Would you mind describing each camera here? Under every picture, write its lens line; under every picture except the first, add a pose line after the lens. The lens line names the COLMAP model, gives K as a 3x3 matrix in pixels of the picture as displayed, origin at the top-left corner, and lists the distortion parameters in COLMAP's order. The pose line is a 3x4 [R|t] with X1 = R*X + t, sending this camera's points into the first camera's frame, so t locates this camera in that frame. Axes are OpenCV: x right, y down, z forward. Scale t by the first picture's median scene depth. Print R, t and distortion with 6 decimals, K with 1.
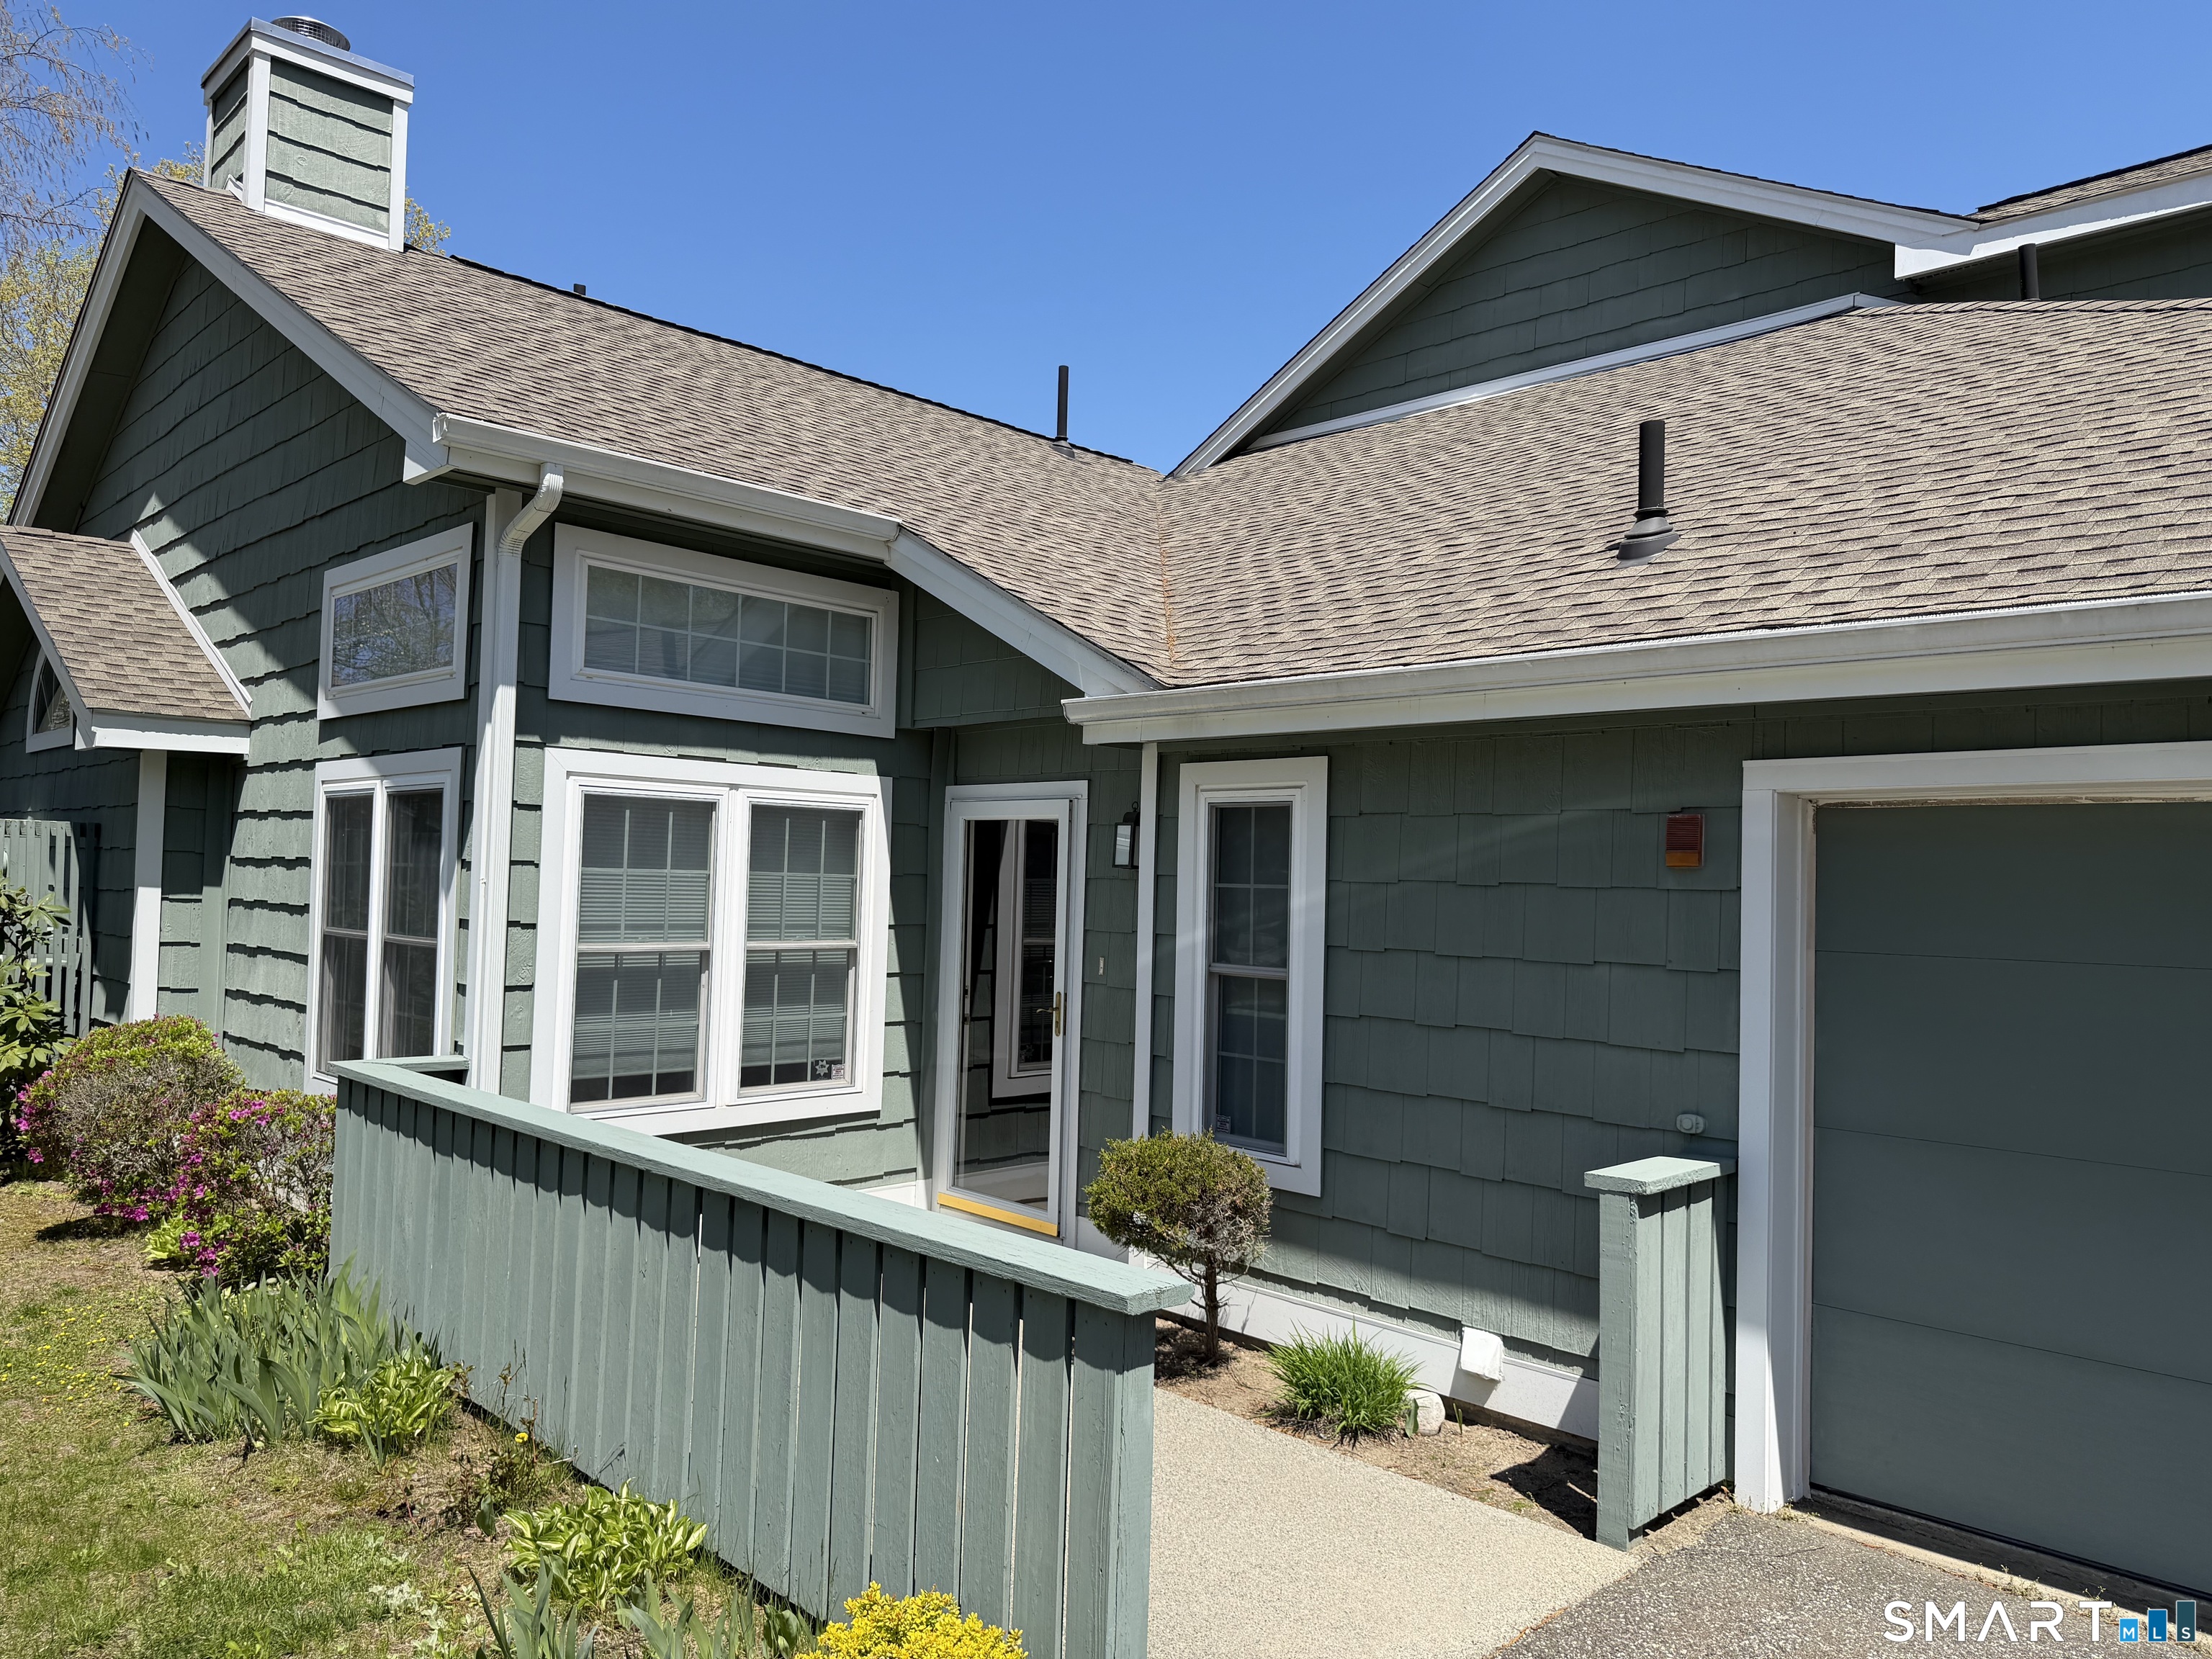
lens RADIAL K [[1543.5, 0, 1116.0], [0, 1543.5, 832.7], [0, 0, 1]] dist [0.054978, -0.070060]
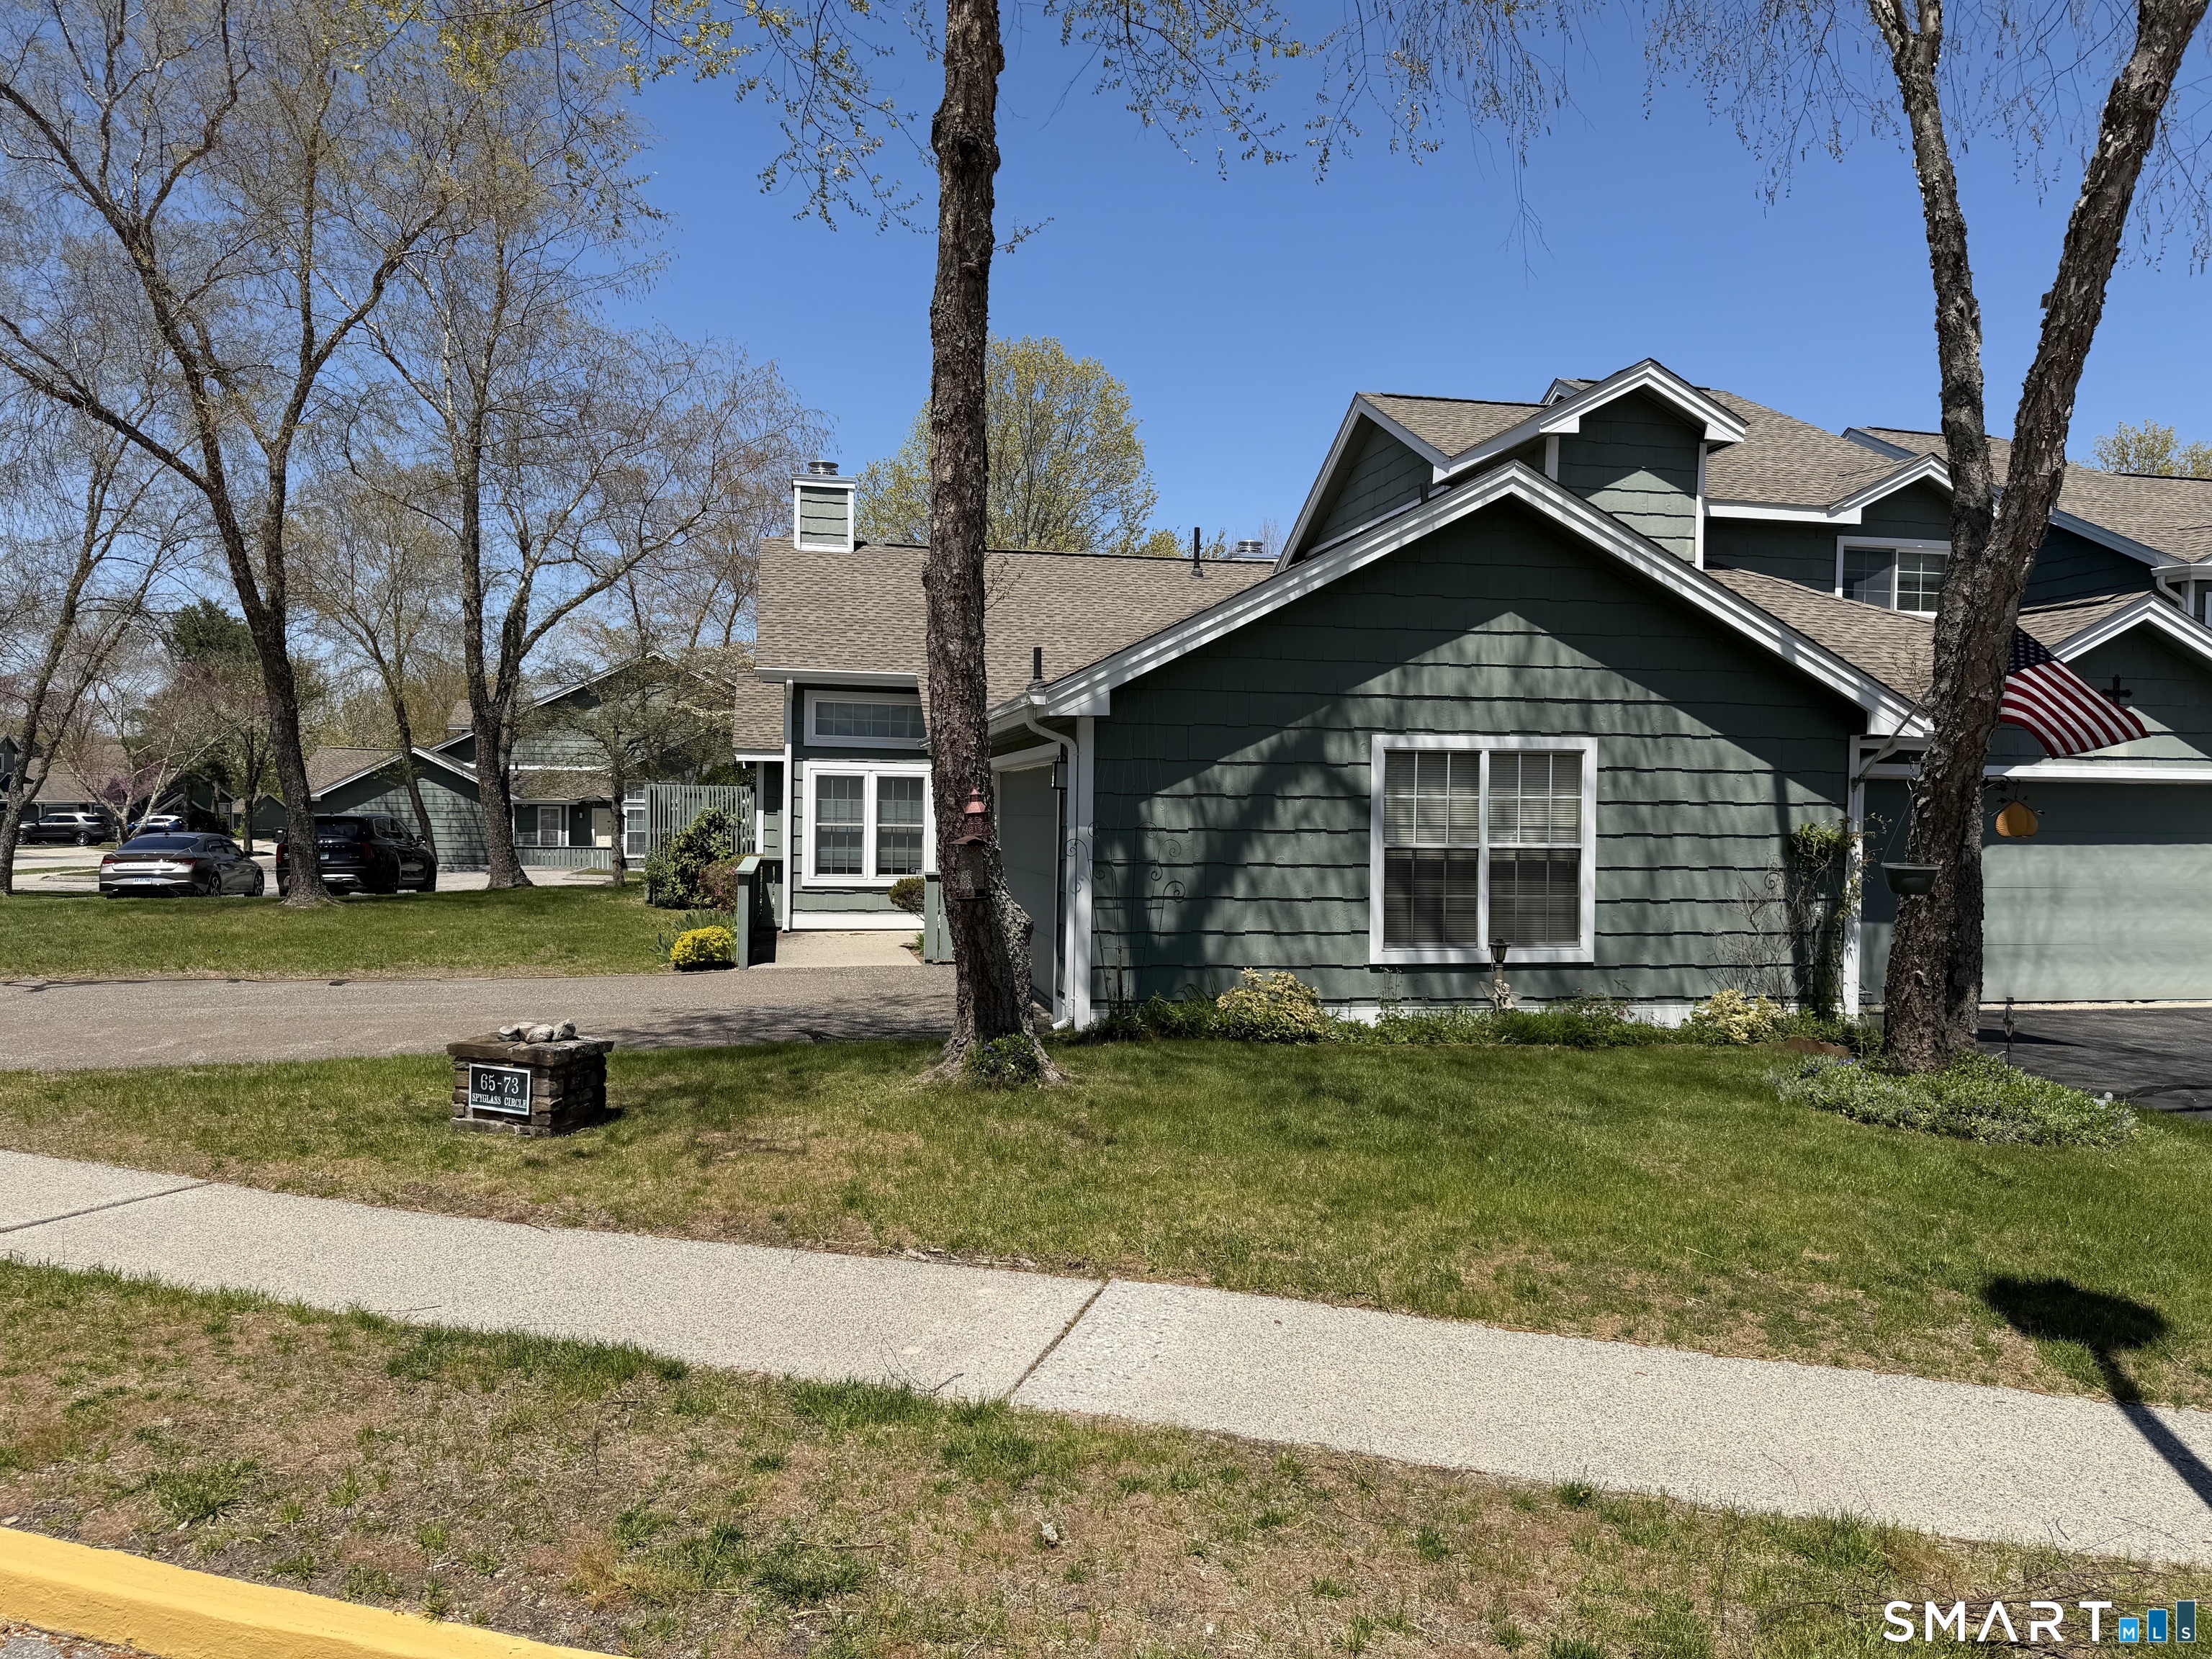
lens RADIAL K [[1529.8, 0, 1106.0], [0, 1529.8, 829.5], [0, 0, 1]] dist [0.186171, -0.338179]
pose [[0.841557, -0.005592, -0.540139, 1.689690], [0.024199, 0.999333, 0.027357, 0.011759], [0.539626, -0.036093, 0.841131, -1.203726]]
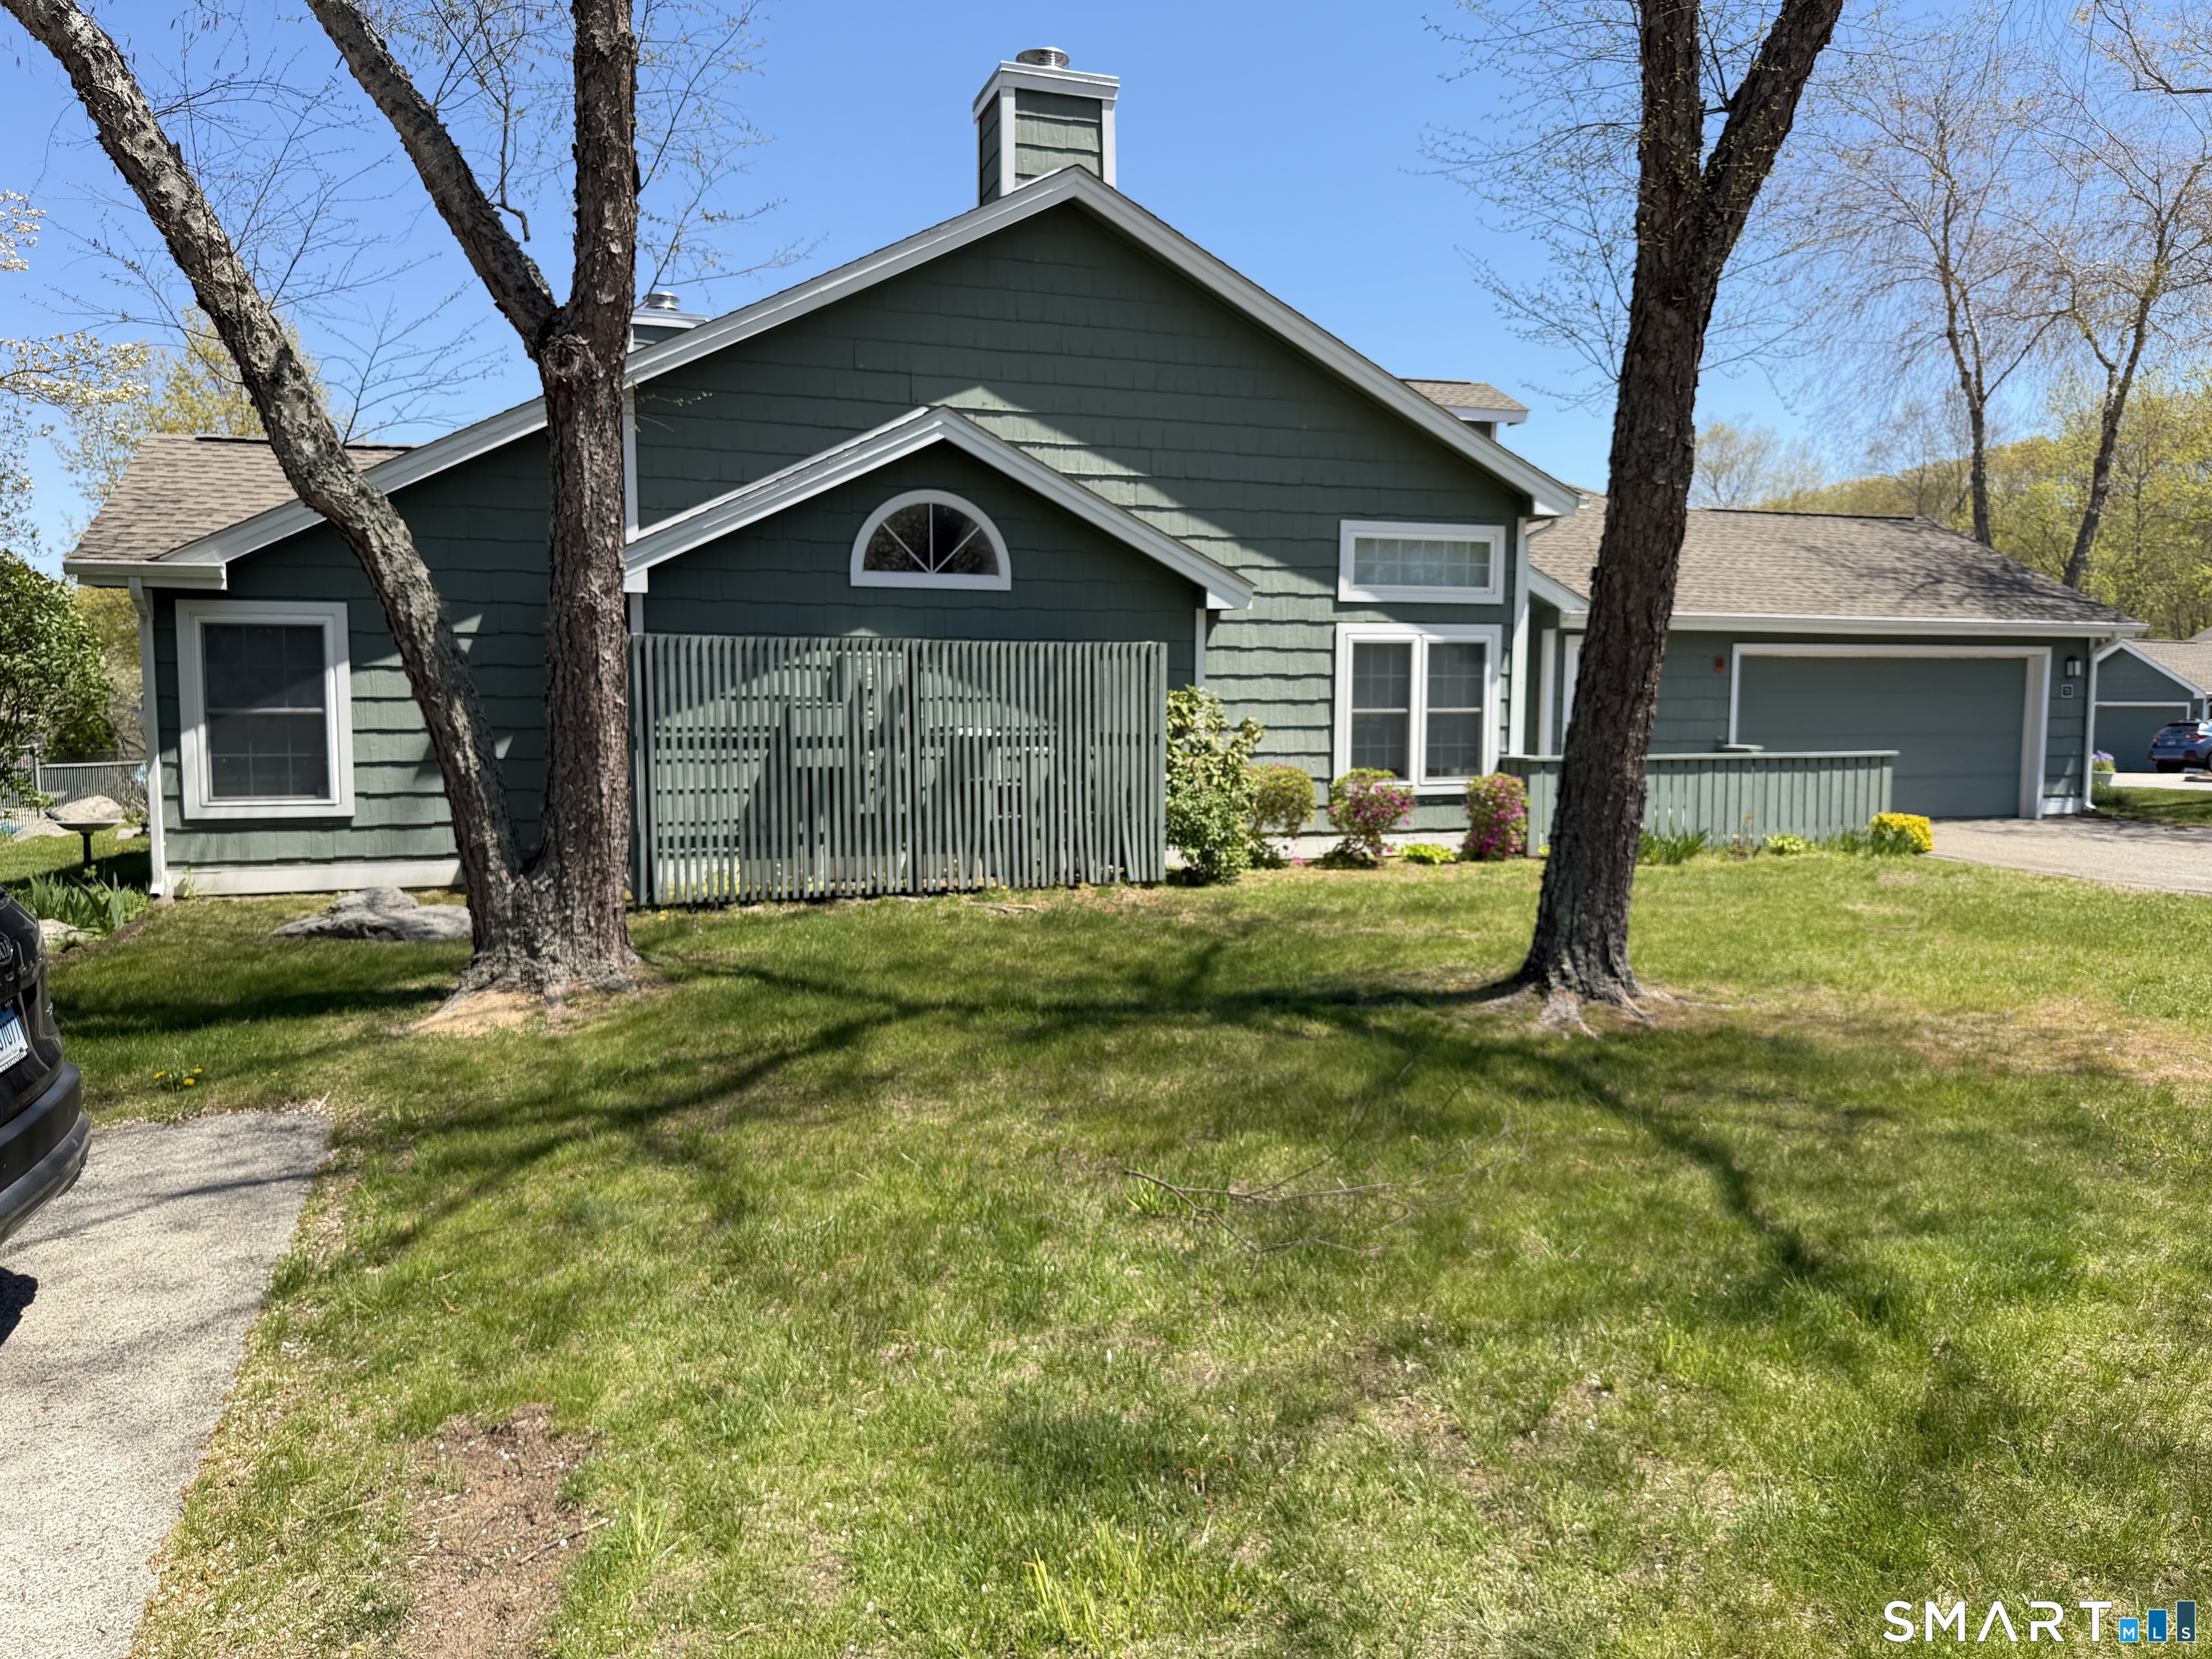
lens RADIAL K [[1529.8, 0, 1106.0], [0, 1529.8, 829.5], [0, 0, 1]] dist [0.186171, -0.338179]
pose [[0.429217, -0.098561, 0.897808, -2.541217], [-0.016074, 0.993037, 0.116700, -0.010989], [-0.903058, -0.064520, 0.424644, 0.476654]]
